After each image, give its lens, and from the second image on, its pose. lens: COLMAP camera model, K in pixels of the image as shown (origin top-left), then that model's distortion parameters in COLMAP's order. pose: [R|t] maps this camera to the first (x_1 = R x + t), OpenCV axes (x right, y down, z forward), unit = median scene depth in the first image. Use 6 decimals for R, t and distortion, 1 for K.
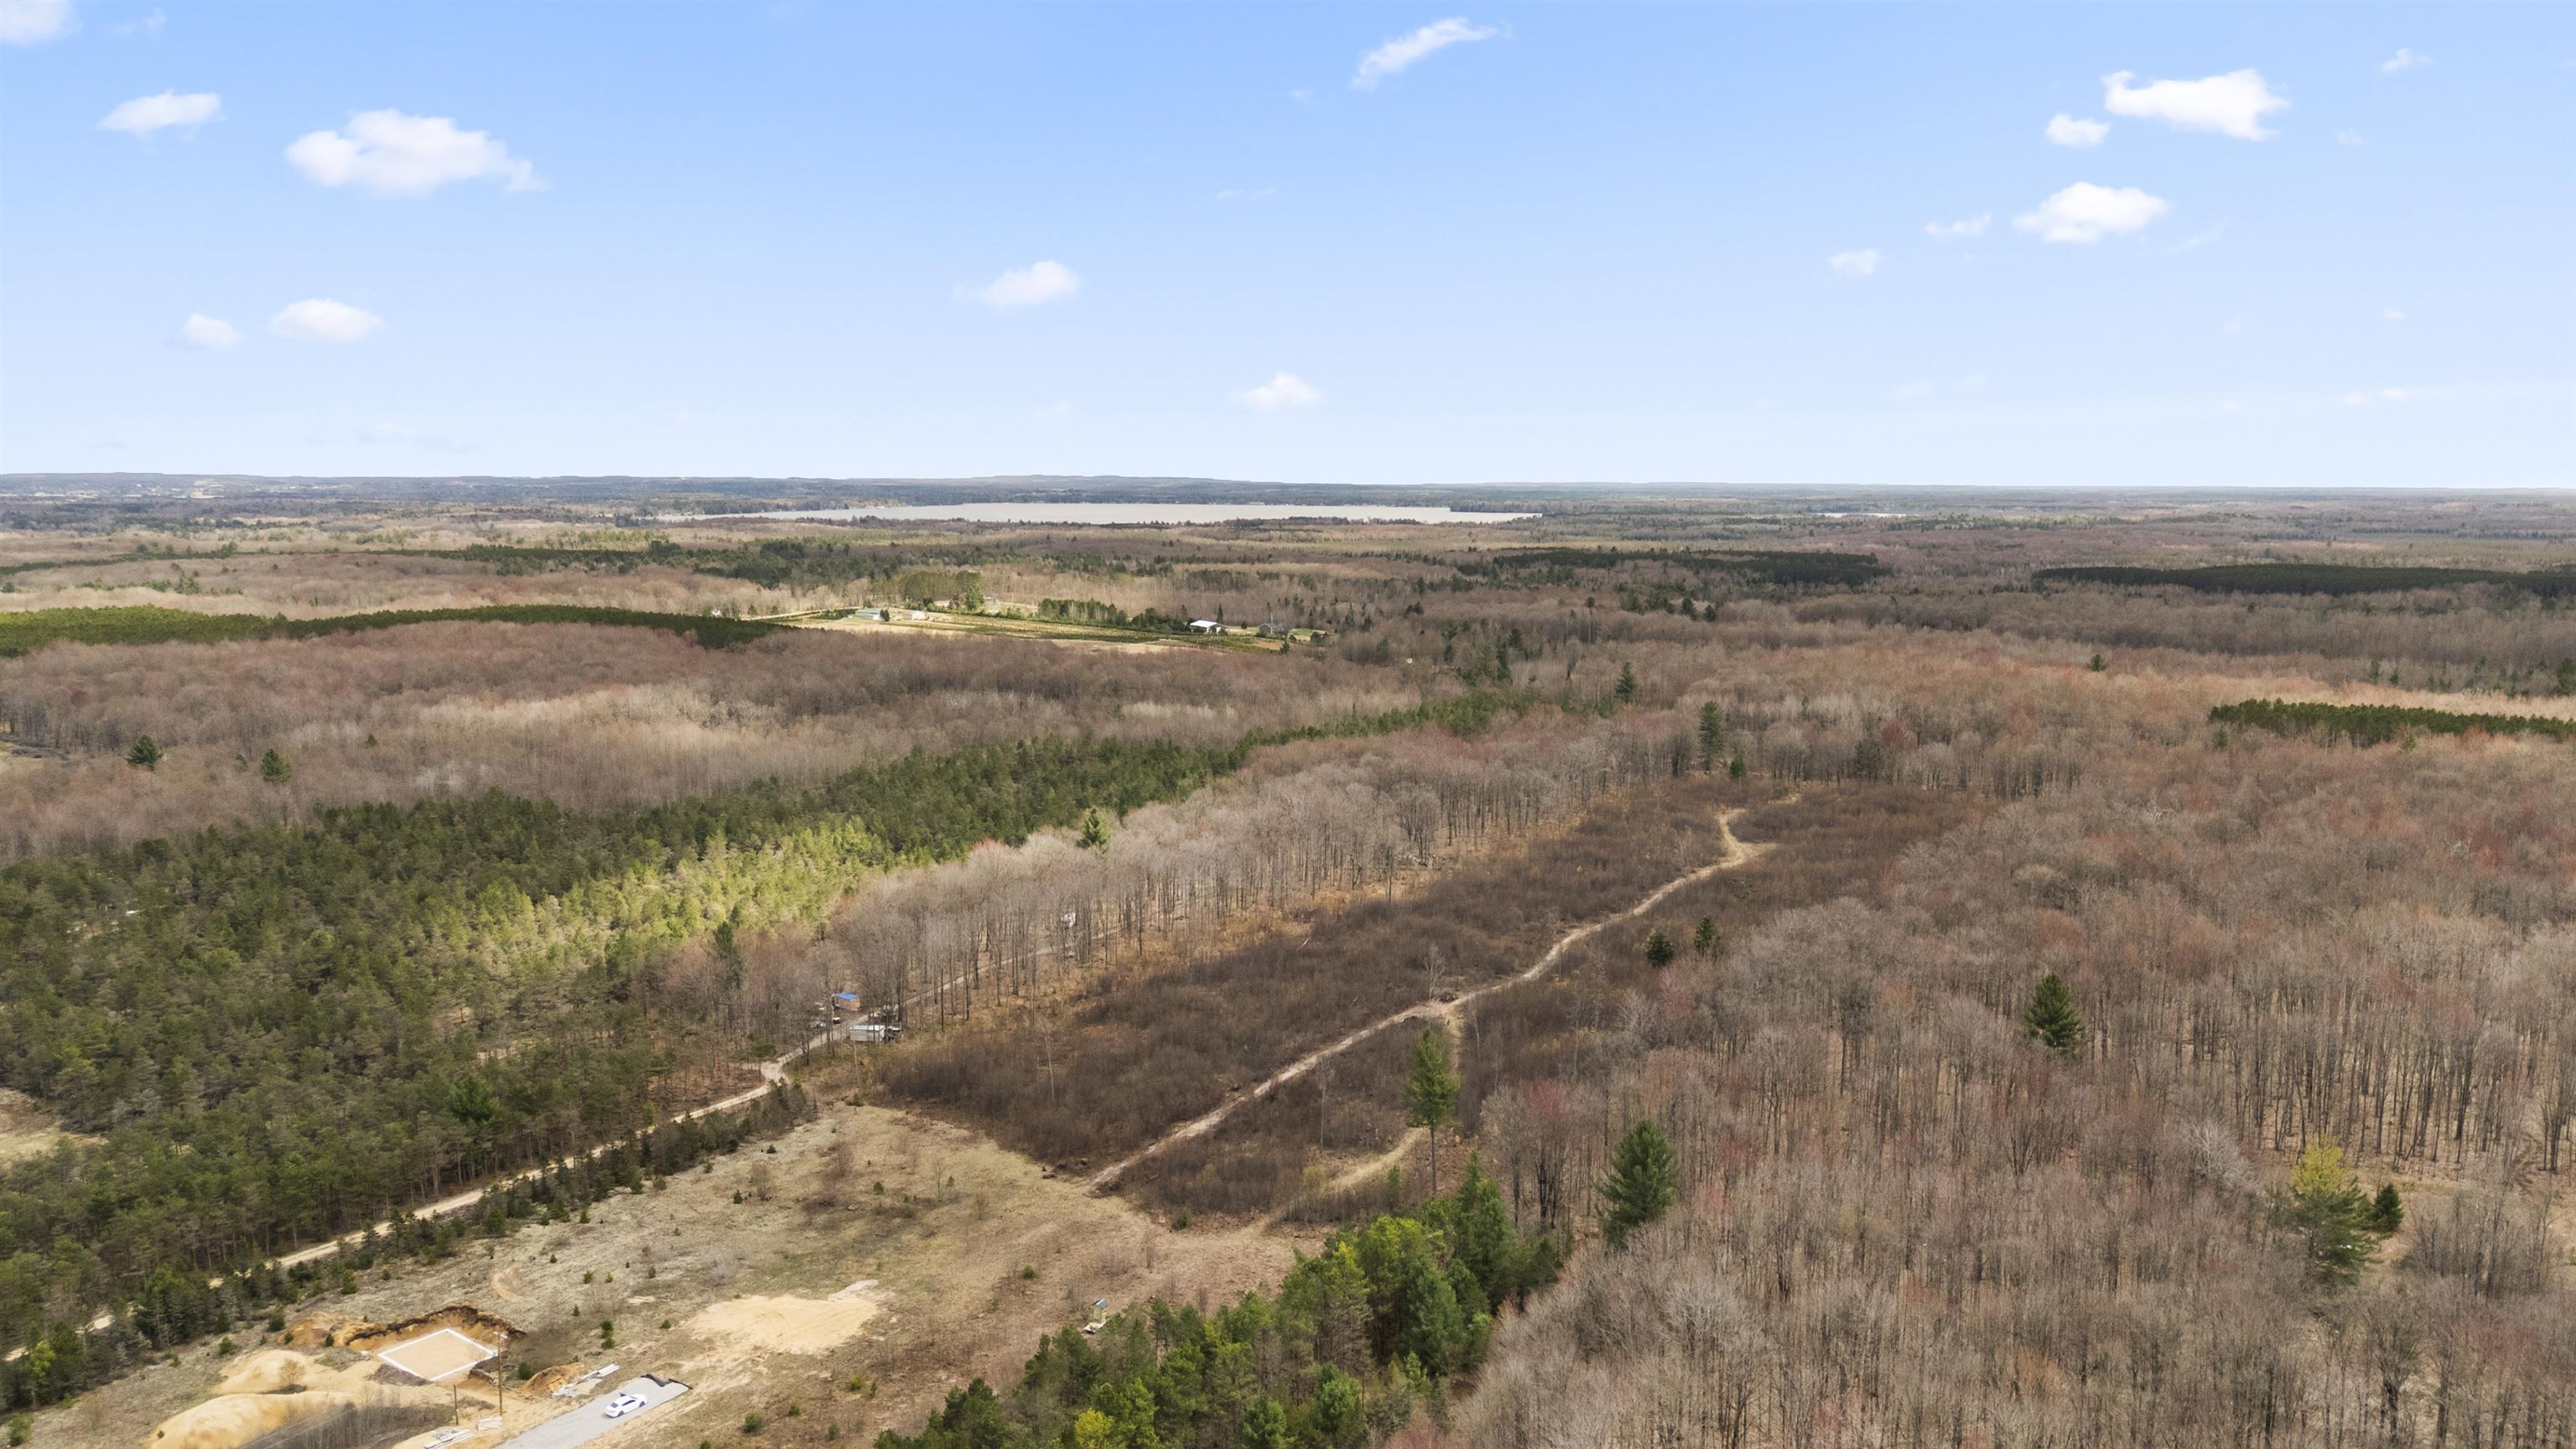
lens RADIAL K [[1879.9, 0, 1285.1], [0, 1879.9, 731.9], [0, 0, 1]] dist [0.054507, -0.042399]
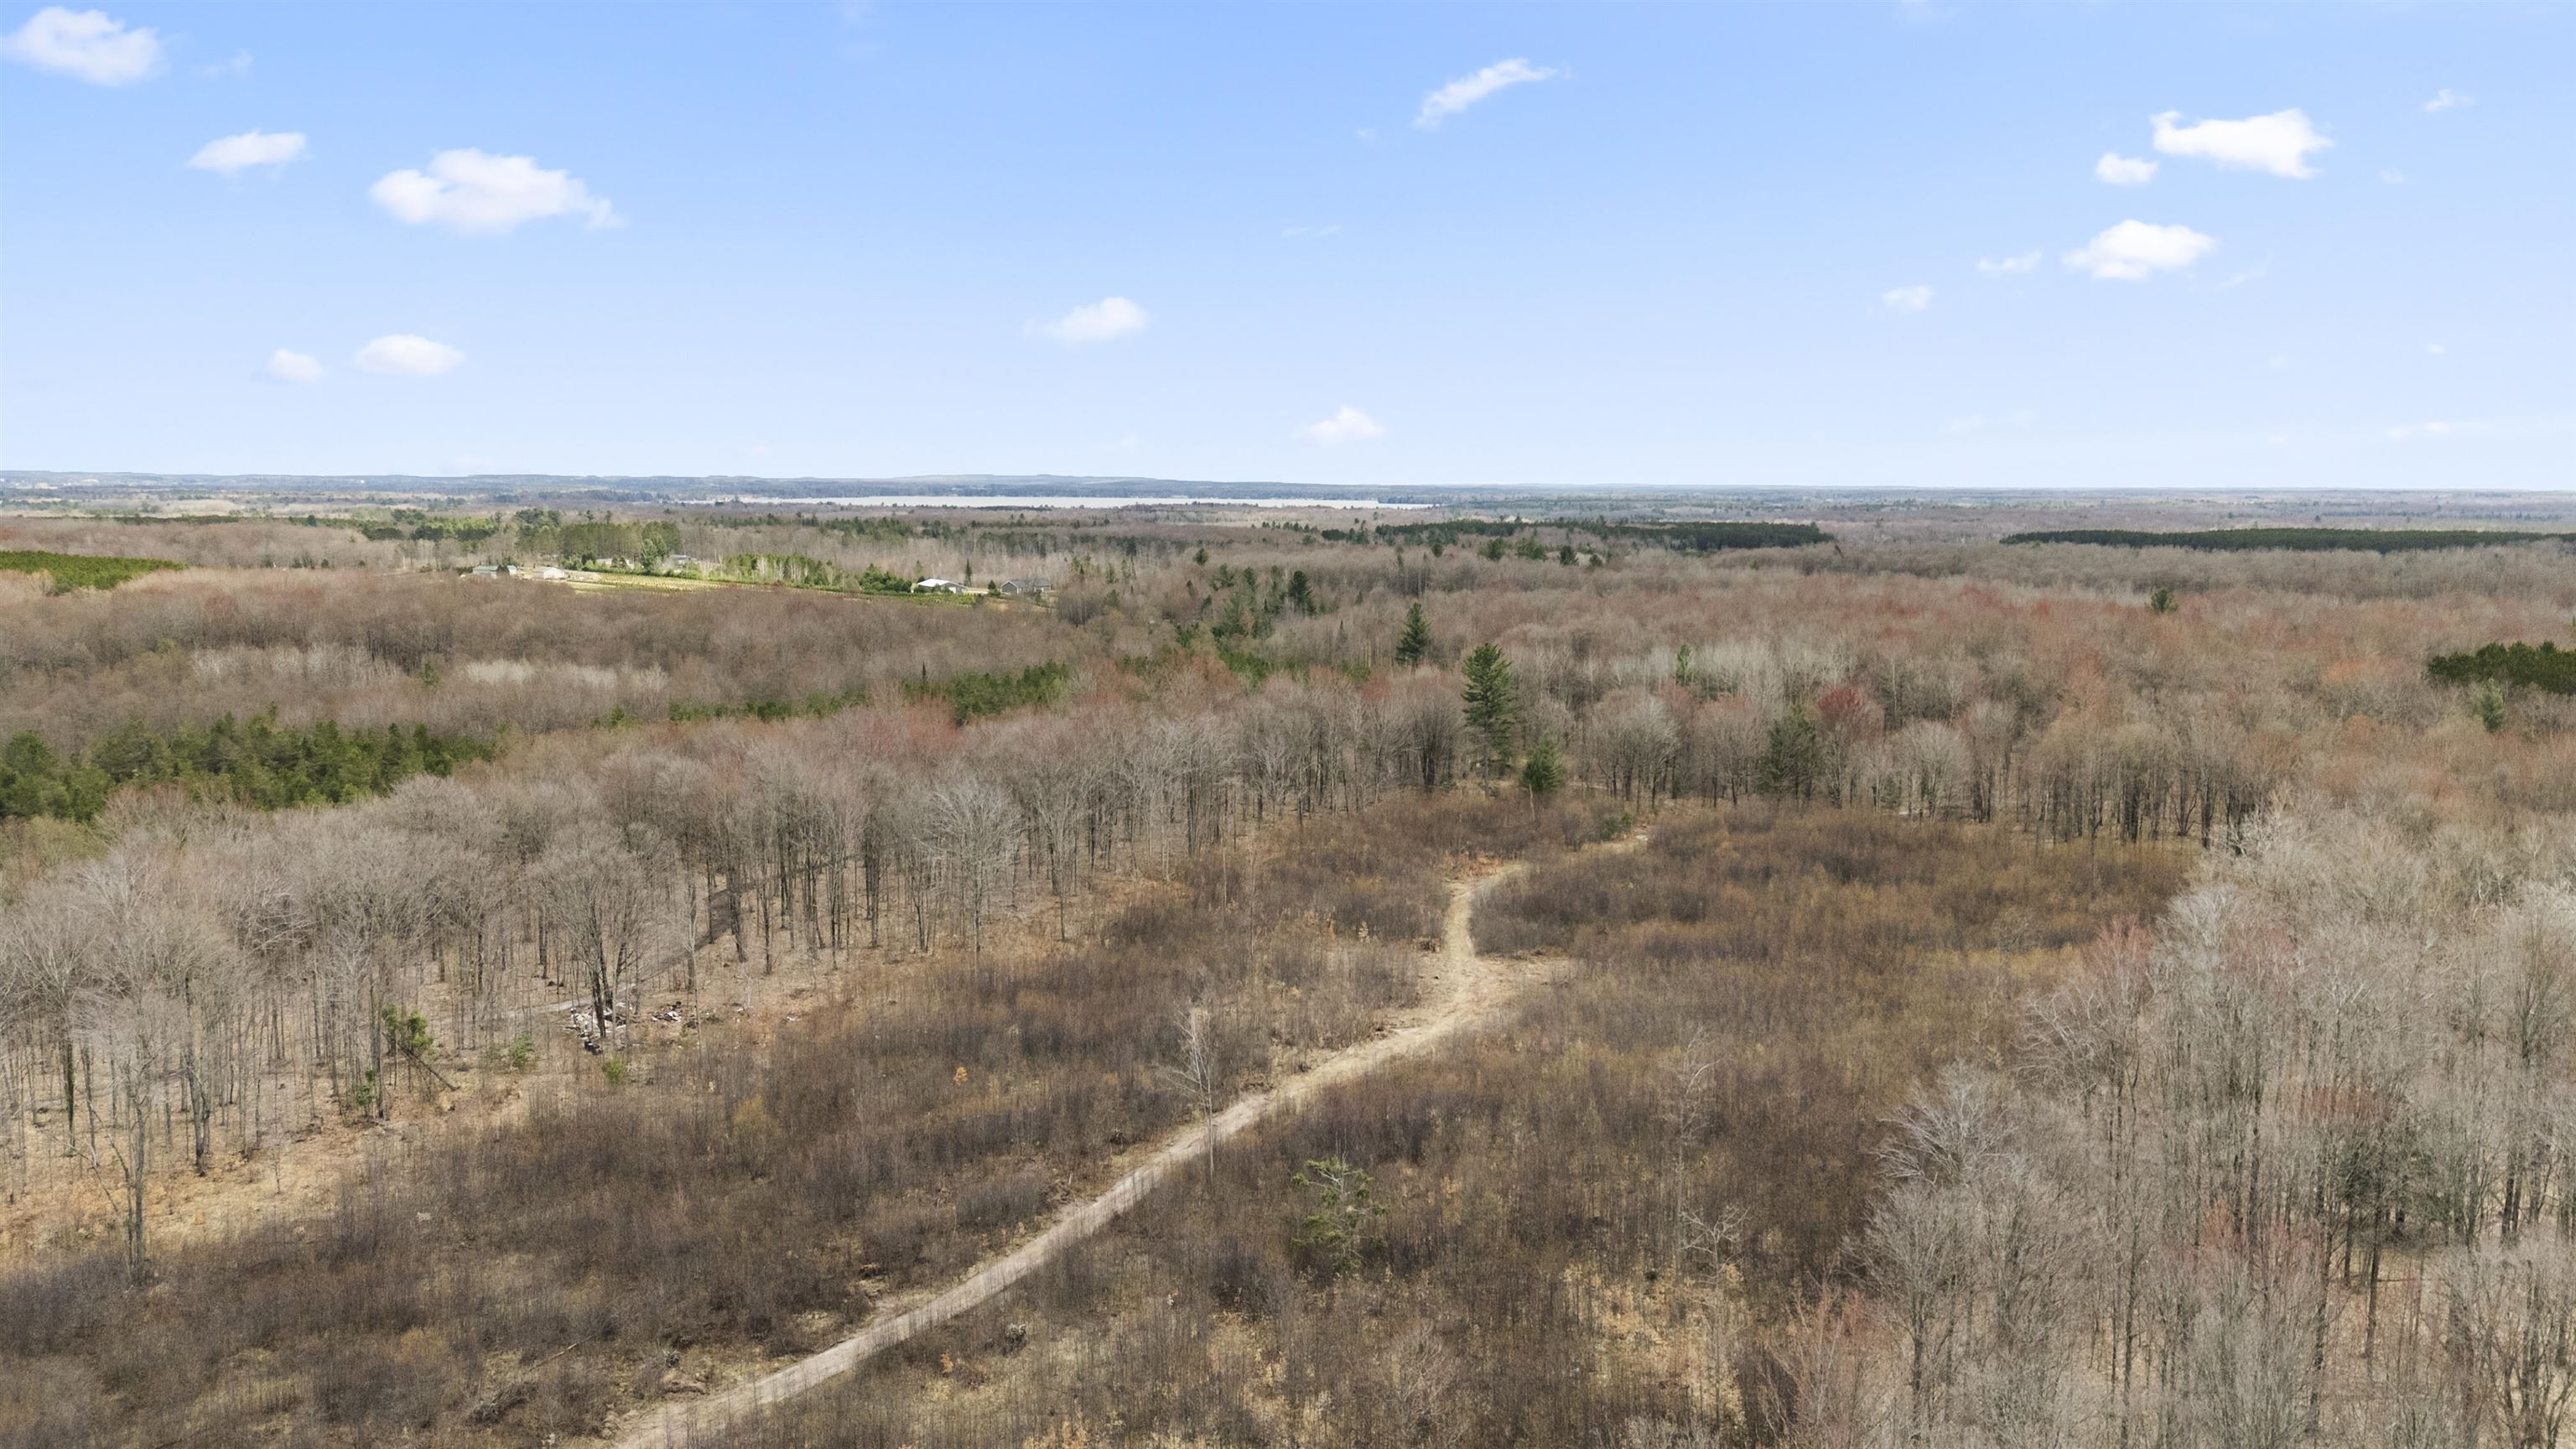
lens RADIAL K [[1879.9, 0, 1292.9], [0, 1879.9, 725.2], [0, 0, 1]] dist [0.054507, -0.042399]
pose [[0.999515, -0.003923, 0.030887, 0.097941], [0.004091, 0.999977, -0.005387, 0.004988], [-0.030865, 0.005510, 0.999508, 0.306976]]
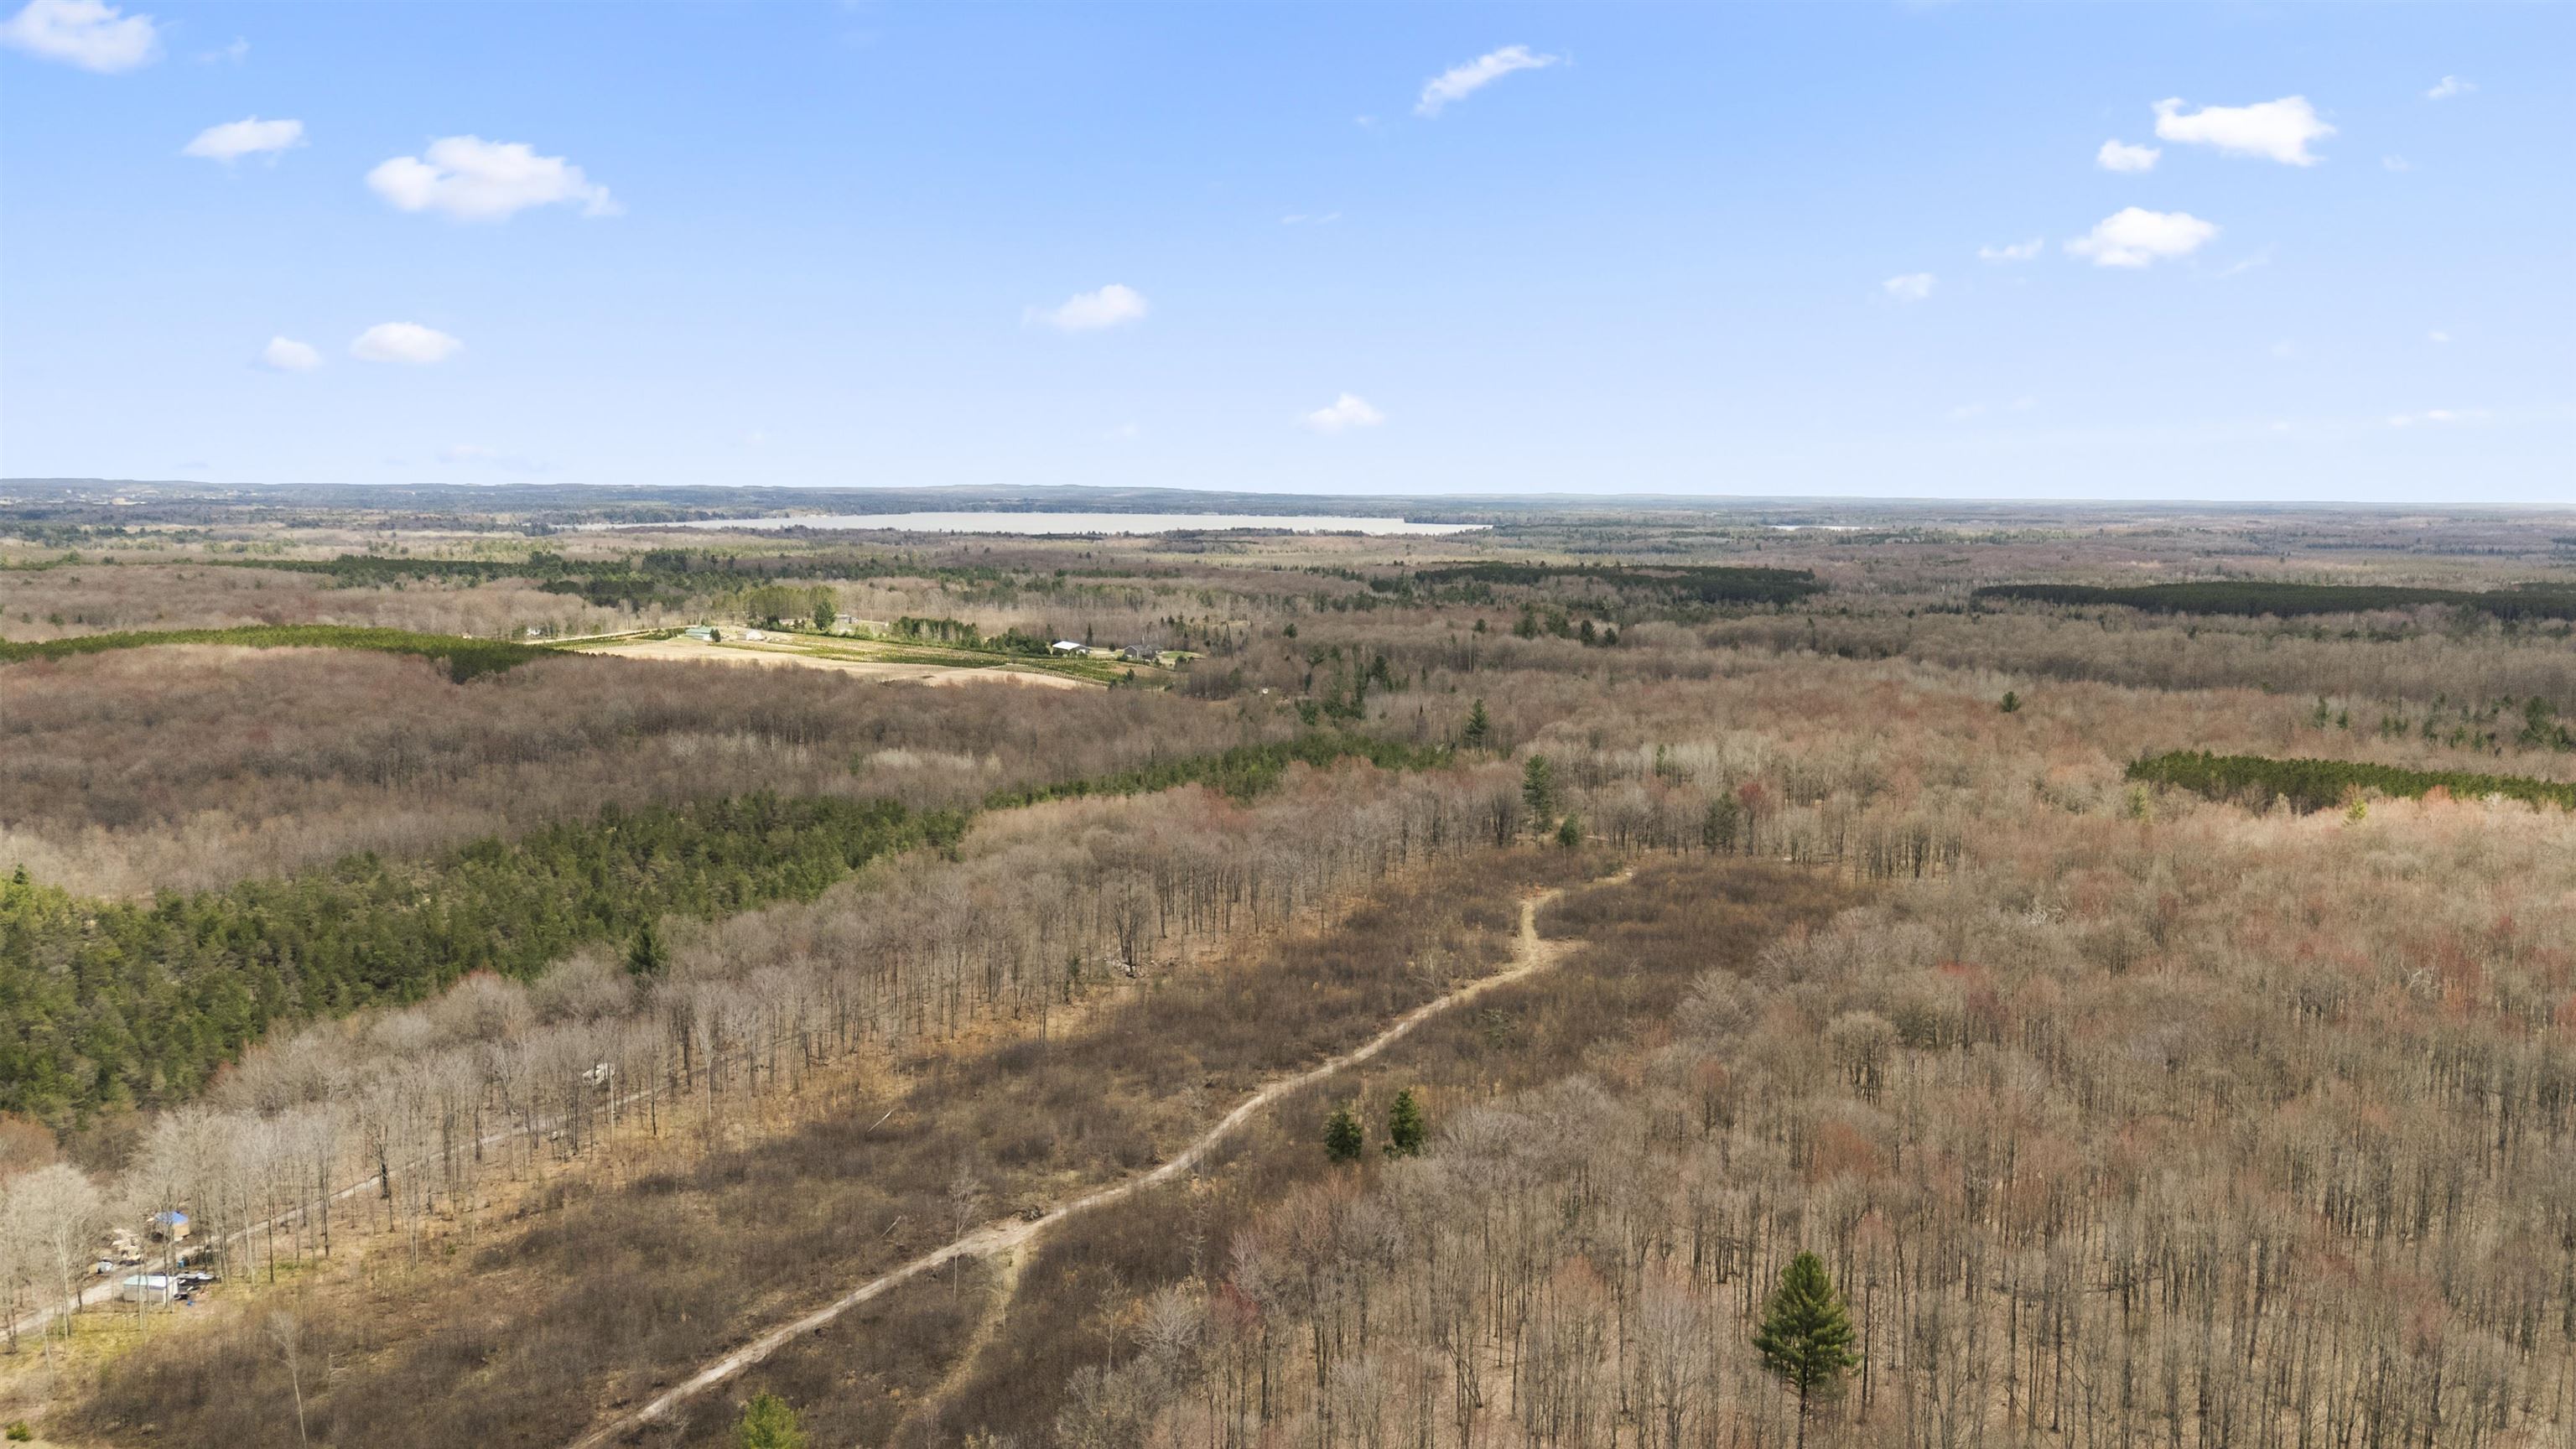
lens RADIAL K [[1879.9, 0, 1284.0], [0, 1879.9, 720.5], [0, 0, 1]] dist [0.054507, -0.042399]
pose [[0.999870, 0.001722, 0.016054, 0.061736], [-0.001541, 0.999935, -0.011274, -0.013730], [-0.016073, 0.011248, 0.999808, 0.100856]]
